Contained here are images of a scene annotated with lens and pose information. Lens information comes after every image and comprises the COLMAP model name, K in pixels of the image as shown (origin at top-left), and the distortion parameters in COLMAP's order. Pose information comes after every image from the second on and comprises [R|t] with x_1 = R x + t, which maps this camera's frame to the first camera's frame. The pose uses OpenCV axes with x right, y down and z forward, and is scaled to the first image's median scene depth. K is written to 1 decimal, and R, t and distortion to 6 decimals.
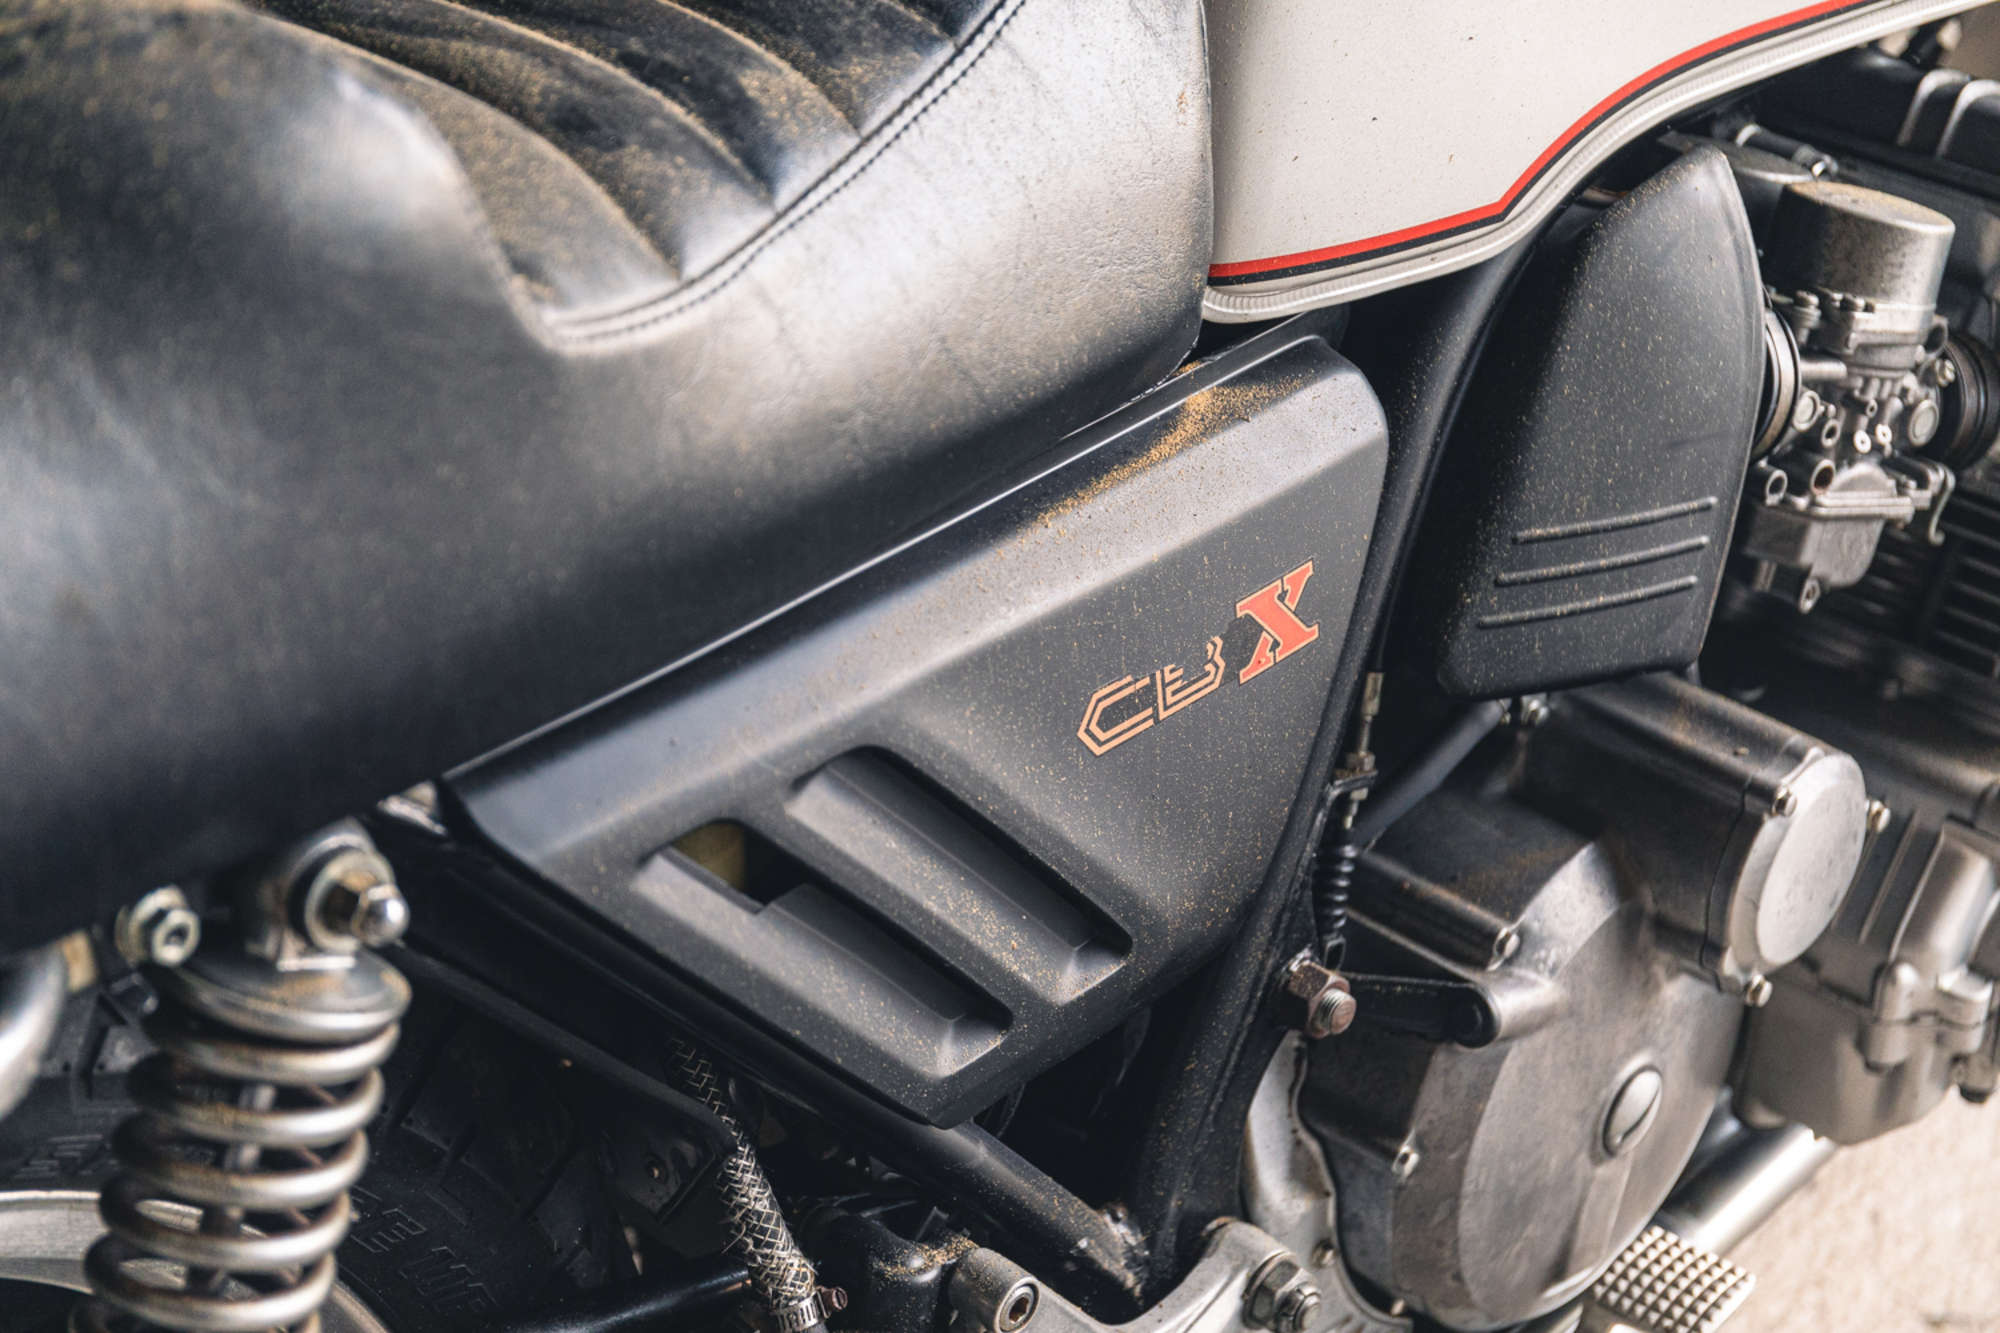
lens RADIAL K [[3372.0, 0, 1000.0], [0, 3372.0, 666.5], [0, 0, 1]] dist [-0.047139, -0.026696]
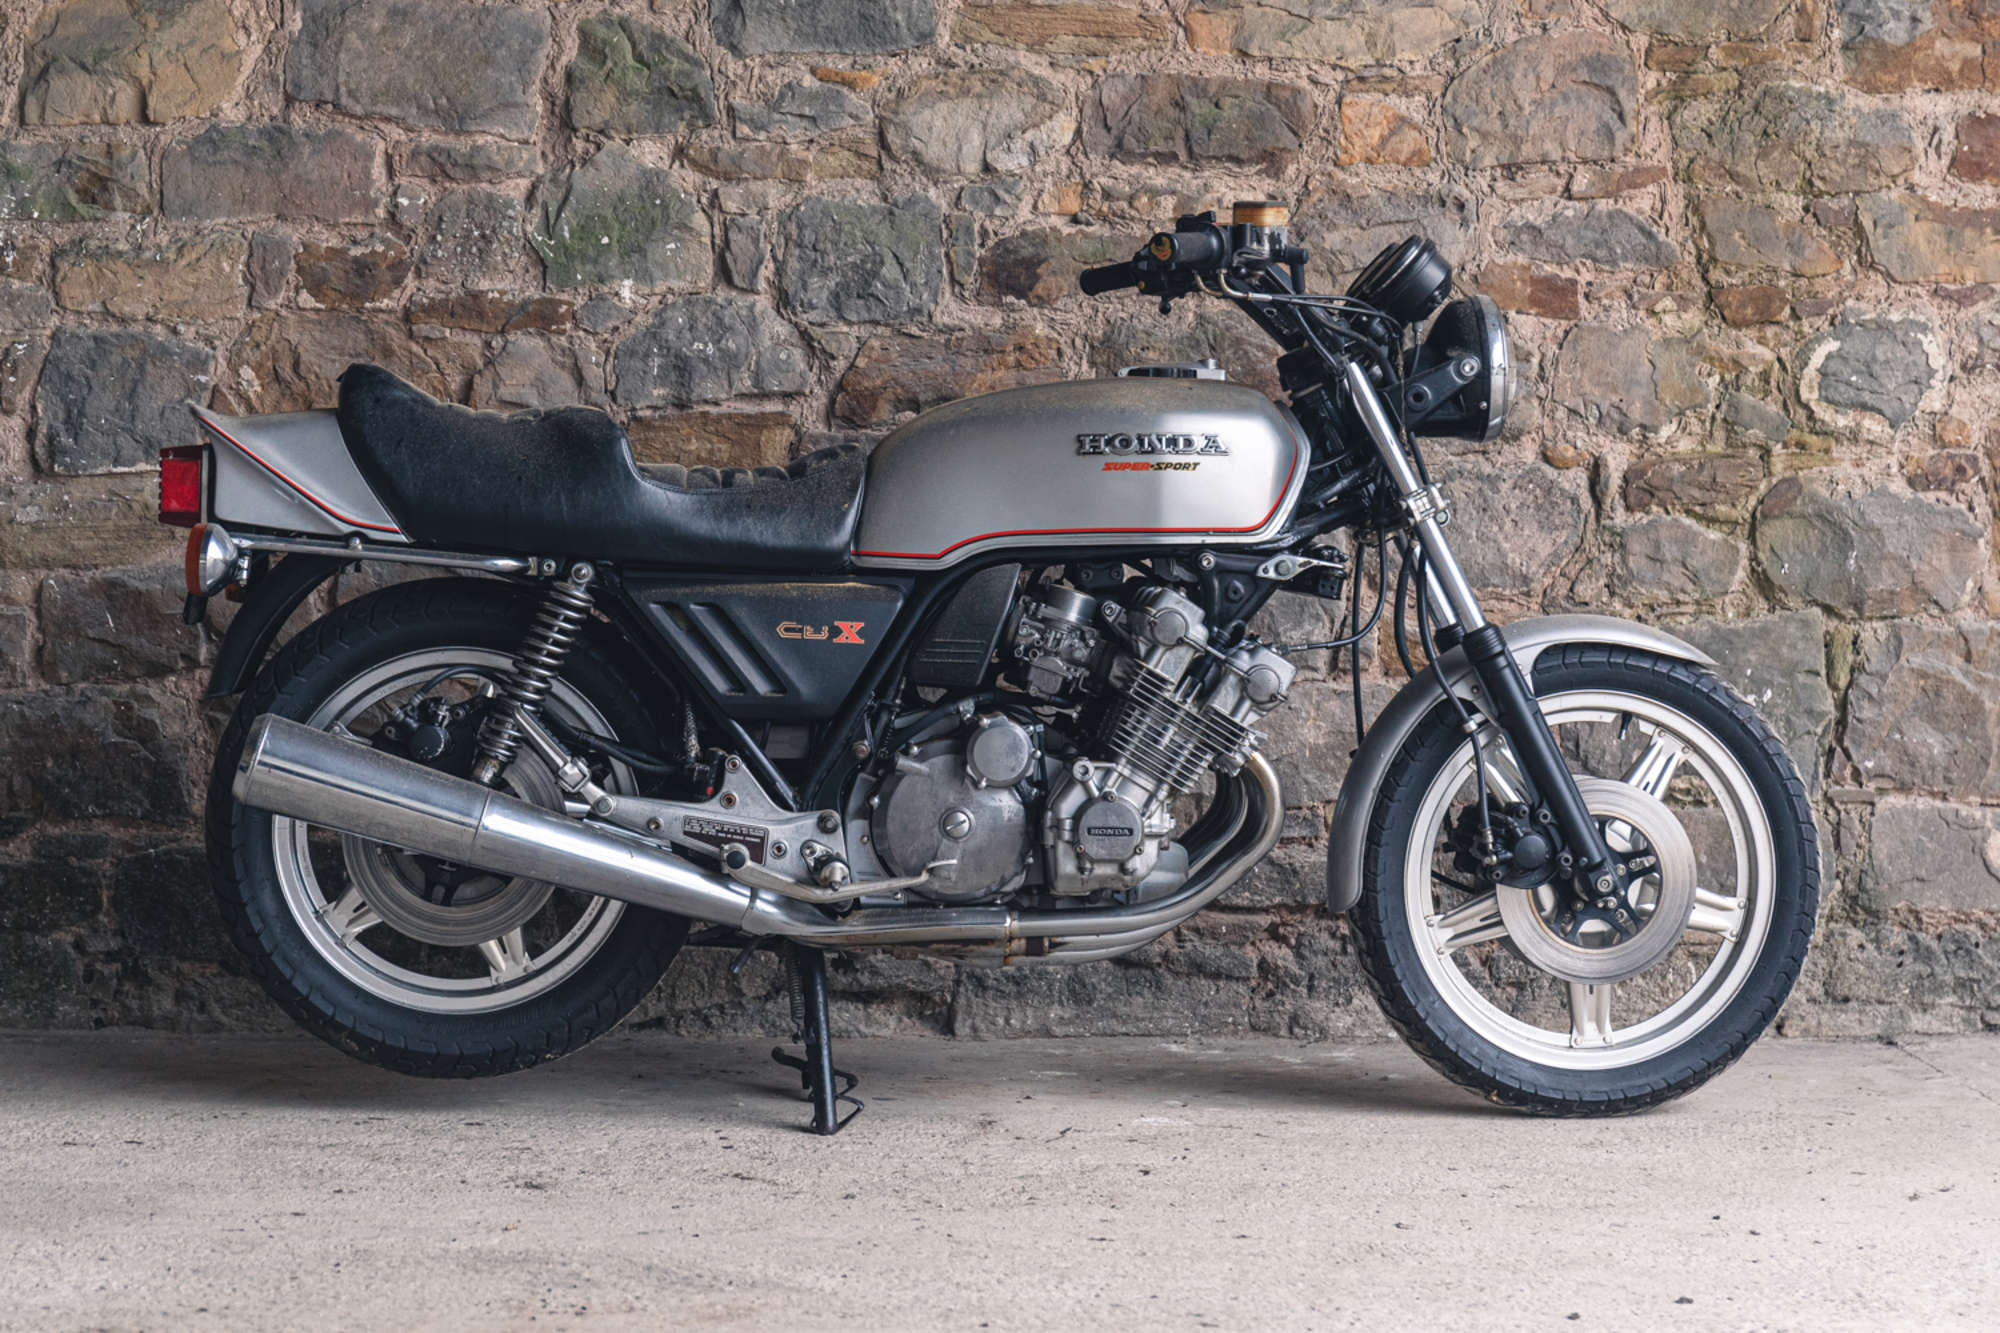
lens RADIAL K [[4059.1, 0, 1000.0], [0, 4059.1, 666.5], [0, 0, 1]] dist [0.035677, 0.009538]
pose [[0.749100, 0.045532, -0.660890, 3.325650], [-0.366318, 0.859703, -0.355981, 1.634873], [0.551961, 0.508761, 0.660683, -2.053169]]
